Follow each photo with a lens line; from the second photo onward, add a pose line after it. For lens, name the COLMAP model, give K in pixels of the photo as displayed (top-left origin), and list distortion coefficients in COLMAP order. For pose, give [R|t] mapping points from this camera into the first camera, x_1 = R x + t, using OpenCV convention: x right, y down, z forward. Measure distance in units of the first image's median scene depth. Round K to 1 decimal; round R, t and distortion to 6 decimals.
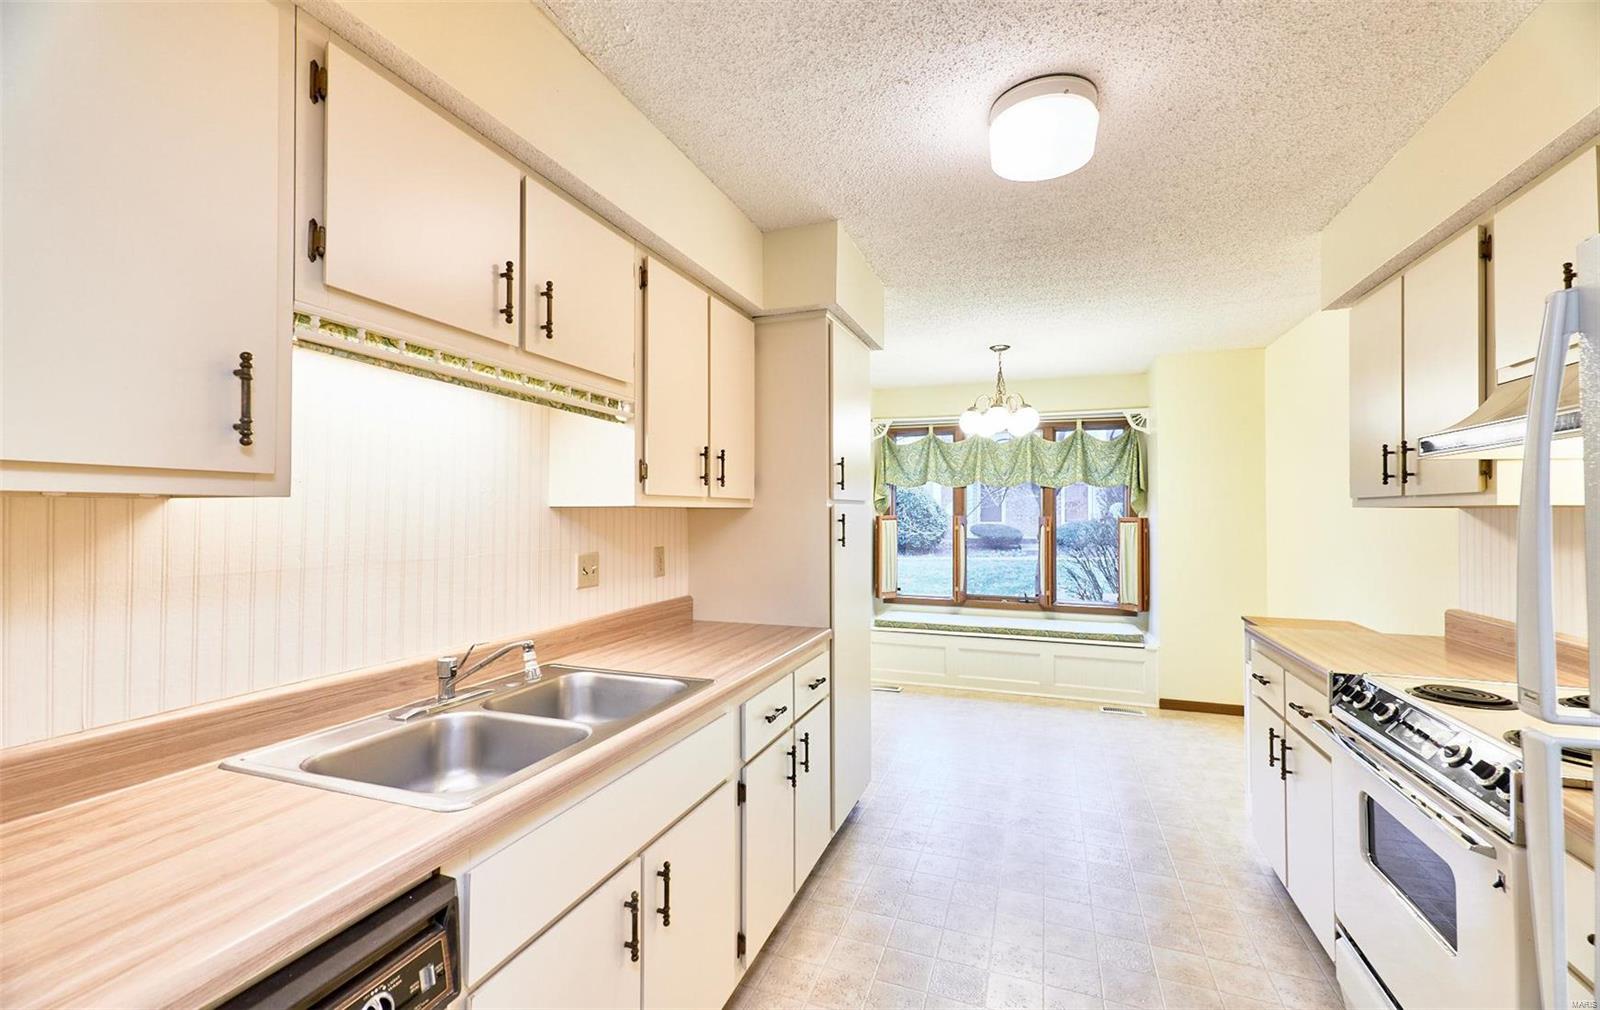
lens RADIAL K [[675.9, 0, 800.3], [0, 675.9, 505.5], [0, 0, 1]] dist [-0.000971, 0.000002]
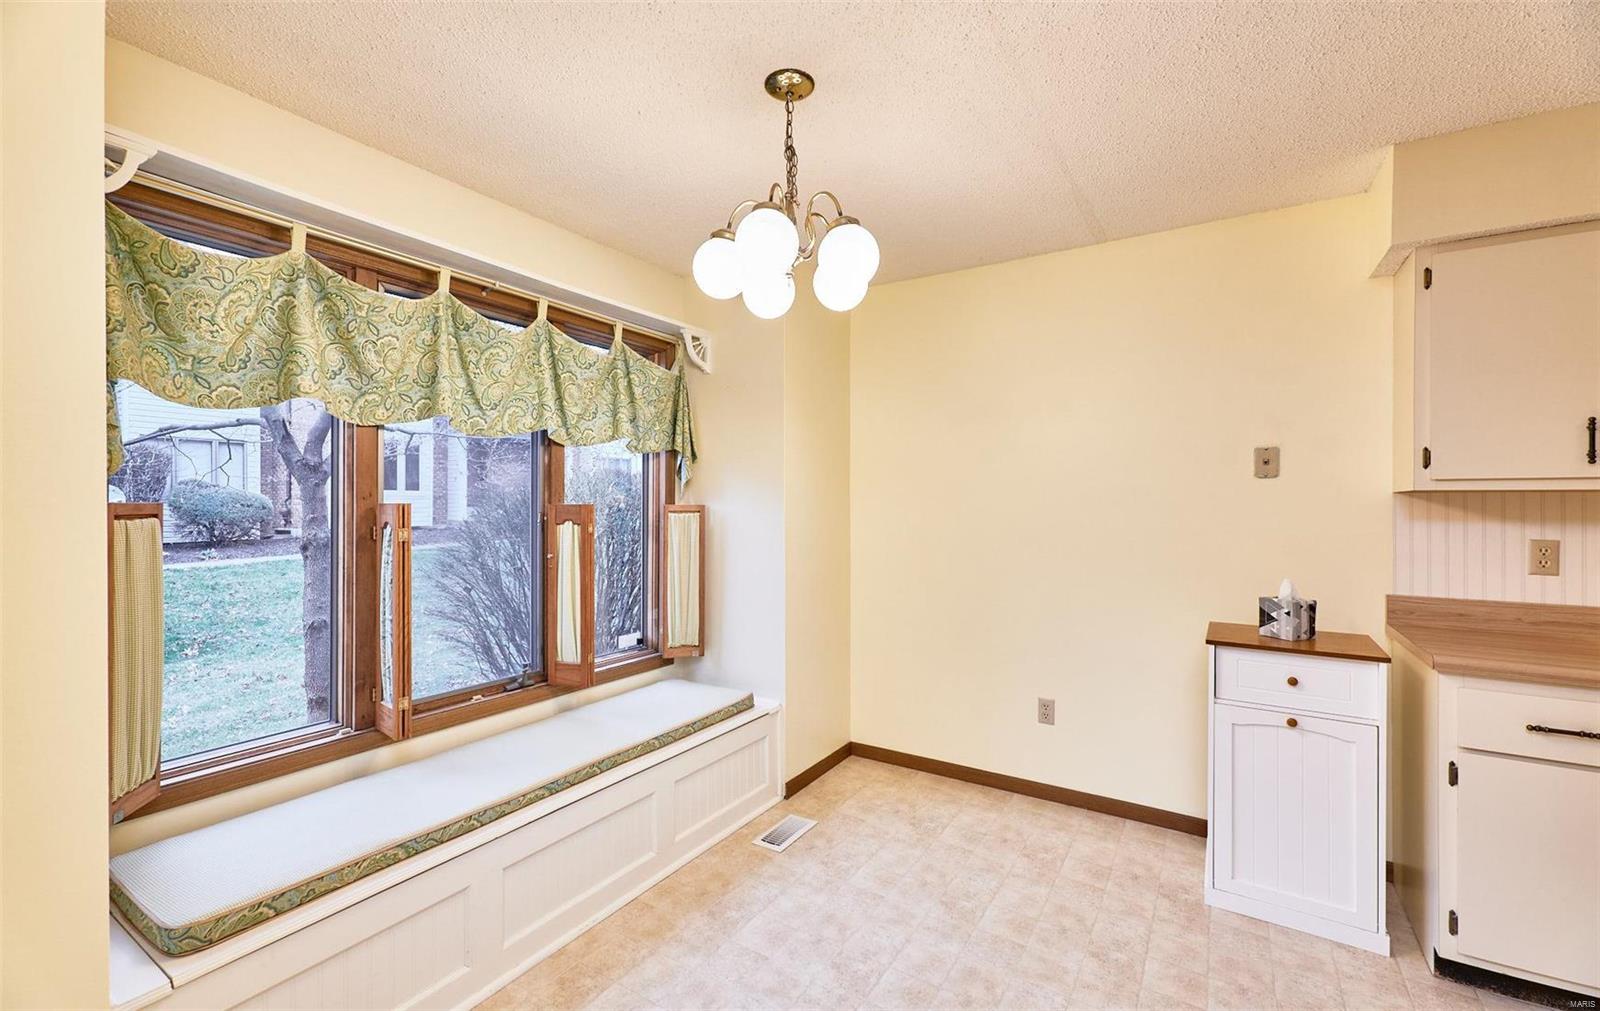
lens RADIAL K [[675.9, 0, 799.1], [0, 675.9, 507.6], [0, 0, 1]] dist [-0.000971, 0.000002]
pose [[0.209079, -0.004763, 0.977887, -0.088395], [-0.010094, 0.999924, 0.007028, 0.015560], [-0.977847, -0.011340, 0.209015, 0.807138]]
